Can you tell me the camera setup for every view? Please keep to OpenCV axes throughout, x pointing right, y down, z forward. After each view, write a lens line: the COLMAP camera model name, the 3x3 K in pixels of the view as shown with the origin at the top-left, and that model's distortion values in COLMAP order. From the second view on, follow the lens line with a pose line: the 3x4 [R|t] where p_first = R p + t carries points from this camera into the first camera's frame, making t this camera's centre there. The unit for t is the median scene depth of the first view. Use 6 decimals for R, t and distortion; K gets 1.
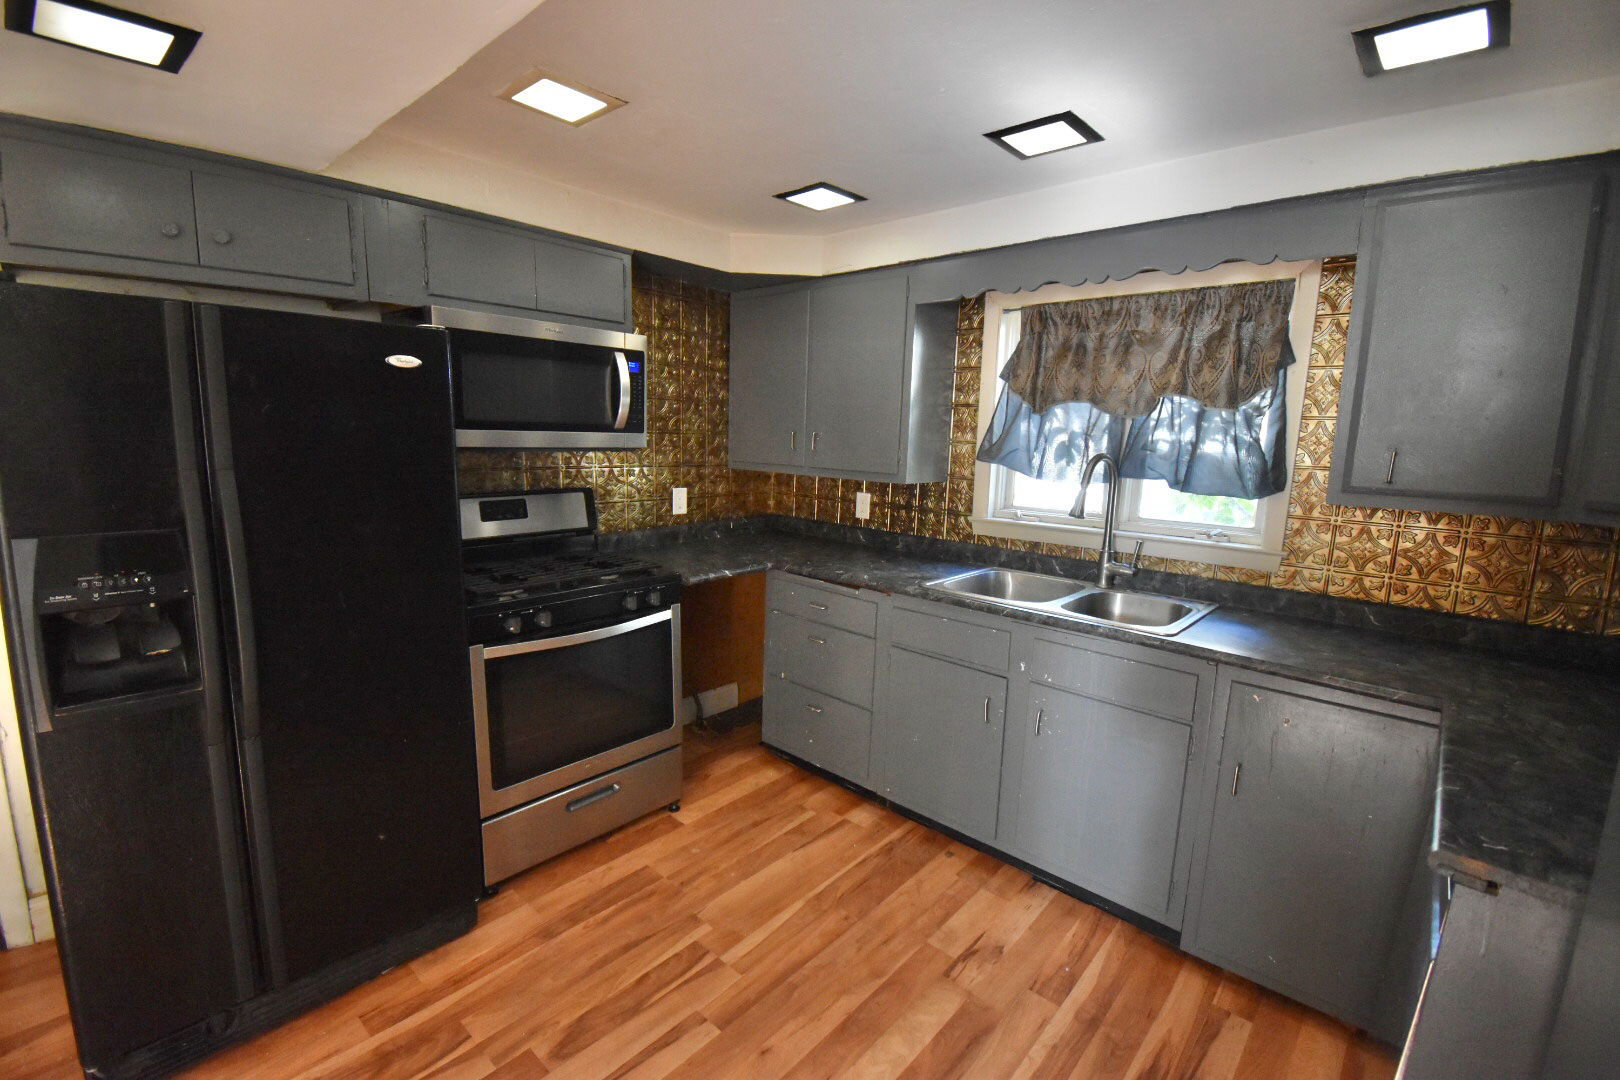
lens RADIAL K [[707.7, 0, 807.5], [0, 707.7, 539.6], [0, 0, 1]] dist [0.025654, -0.027087]
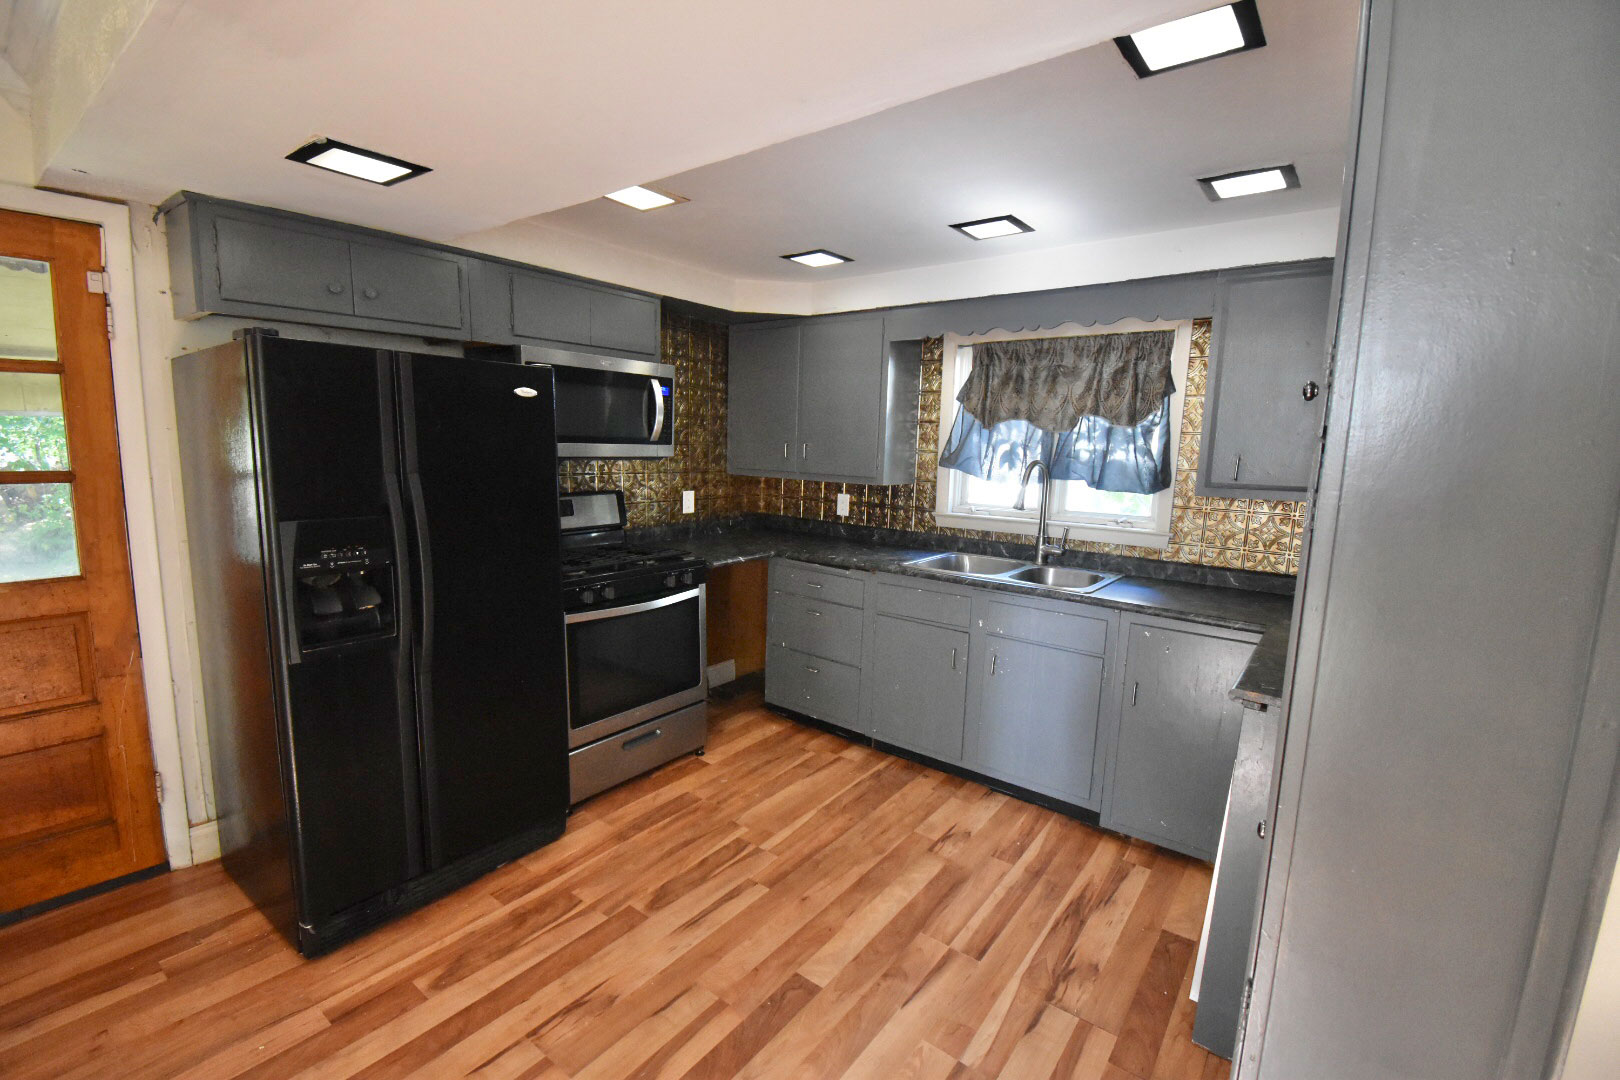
lens RADIAL K [[707.7, 0, 807.5], [0, 707.7, 539.6], [0, 0, 1]] dist [0.025654, -0.027087]
pose [[0.996723, -0.012015, 0.079991, -0.111868], [0.012987, 0.999848, -0.011638, 0.034471], [-0.079839, 0.012639, 0.996728, -0.264357]]
